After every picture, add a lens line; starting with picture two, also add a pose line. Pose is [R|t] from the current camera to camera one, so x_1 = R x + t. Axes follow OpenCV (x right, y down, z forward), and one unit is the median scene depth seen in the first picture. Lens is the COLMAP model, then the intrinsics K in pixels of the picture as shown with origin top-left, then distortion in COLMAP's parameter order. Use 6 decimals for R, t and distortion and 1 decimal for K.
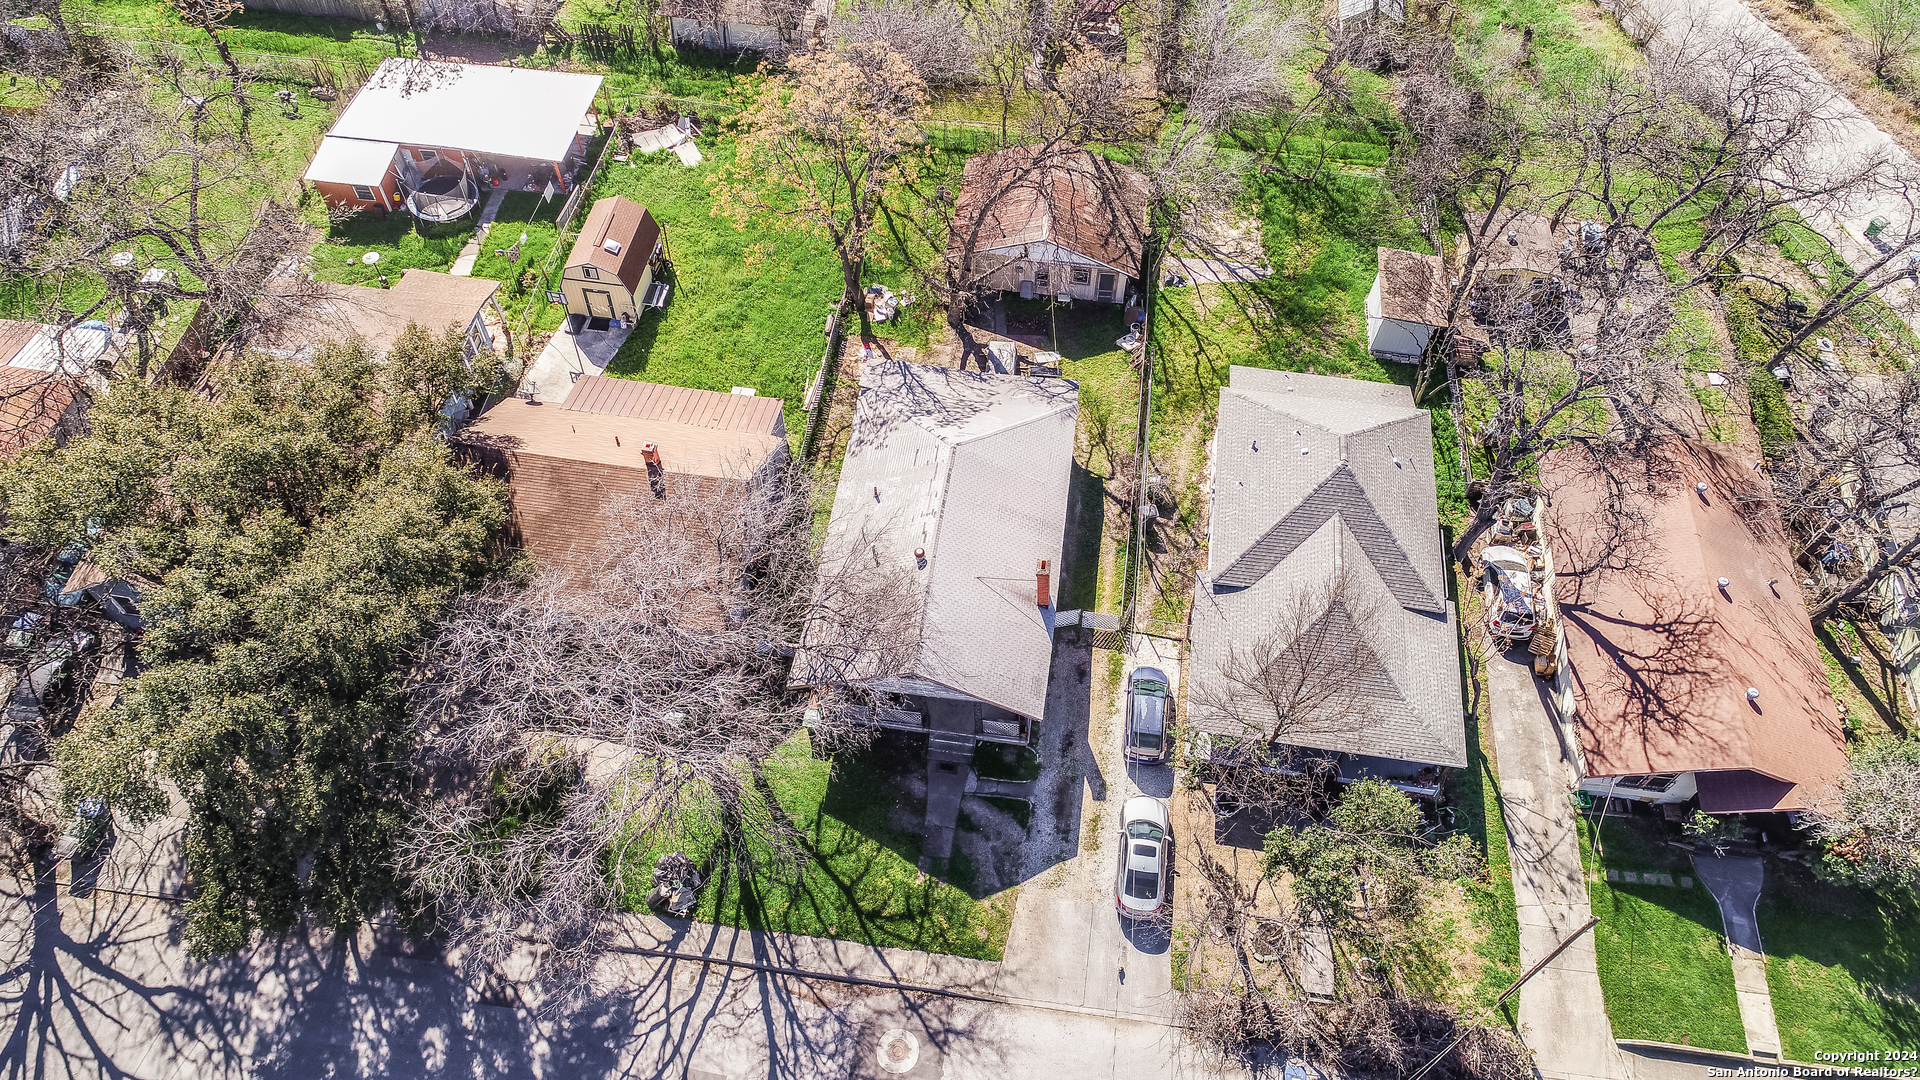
lens RADIAL K [[1299.6, 0, 954.4], [0, 1299.6, 536.6], [0, 0, 1]] dist [0.001039, -0.008537]
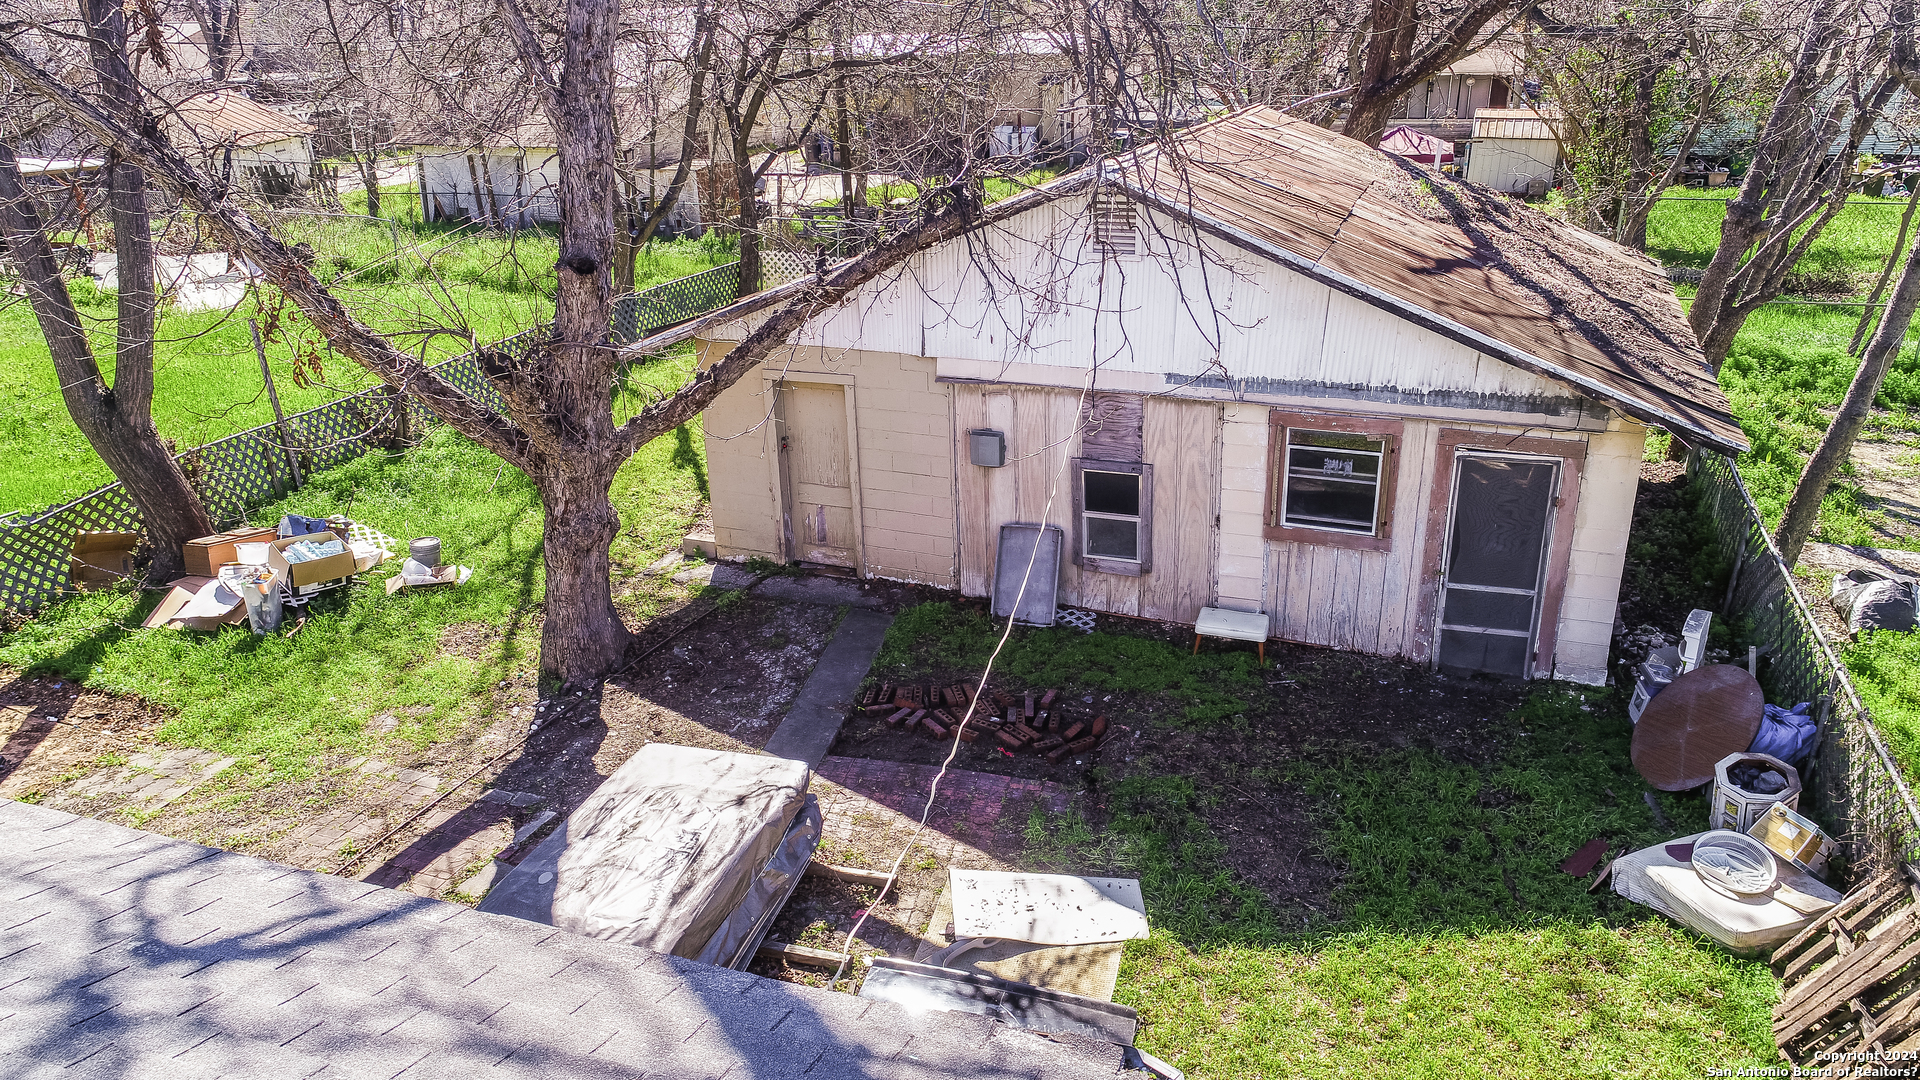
lens RADIAL K [[1299.6, 0, 964.1], [0, 1299.6, 544.5], [0, 0, 1]] dist [0.001039, -0.008537]
pose [[0.970784, 0.058429, -0.232734, 0.112253], [-0.173435, 0.841135, -0.512262, -0.124111], [0.165830, 0.537659, 0.826694, 1.063840]]
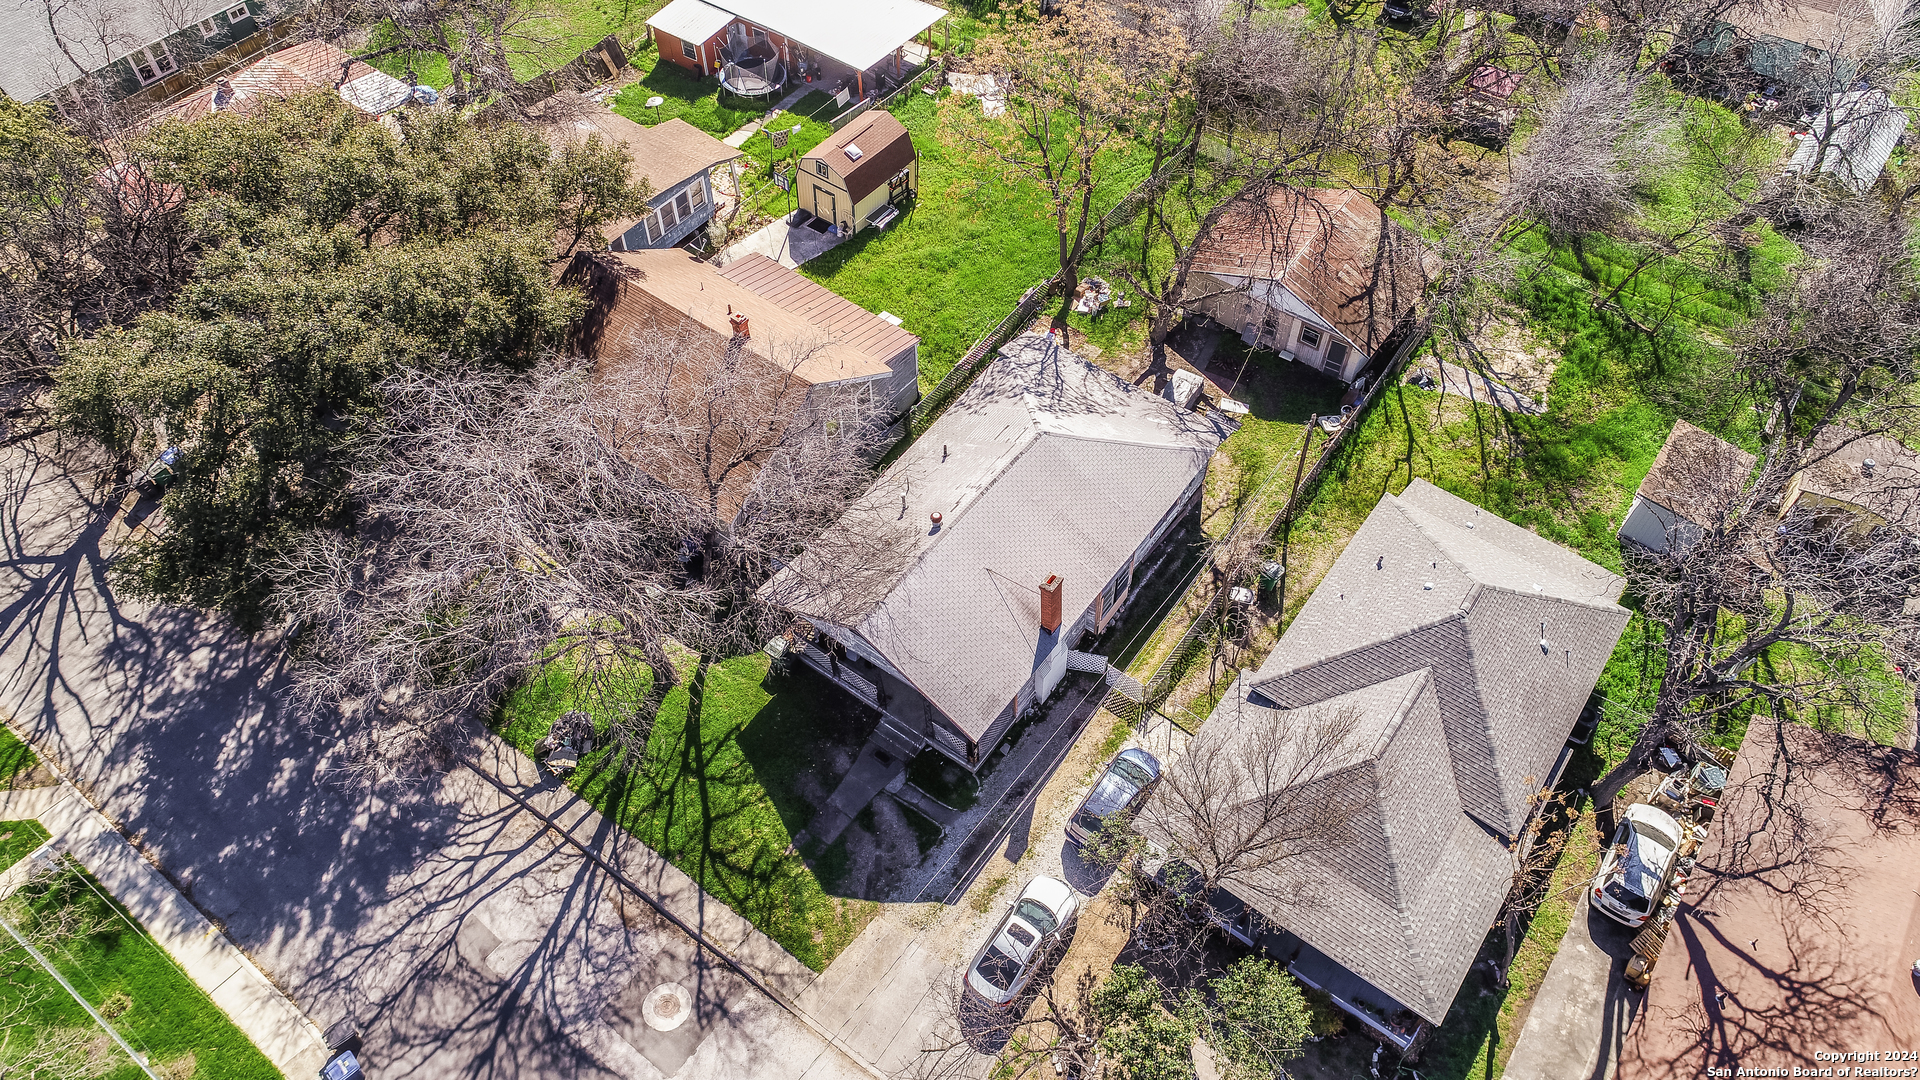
lens RADIAL K [[1299.6, 0, 941.6], [0, 1299.6, 532.5], [0, 0, 1]] dist [0.001039, -0.008537]
pose [[0.877061, 0.365215, -0.312059, 0.248267], [-0.383932, 0.923360, 0.001581, 0.018388], [0.288720, 0.118423, 0.950061, 0.141564]]
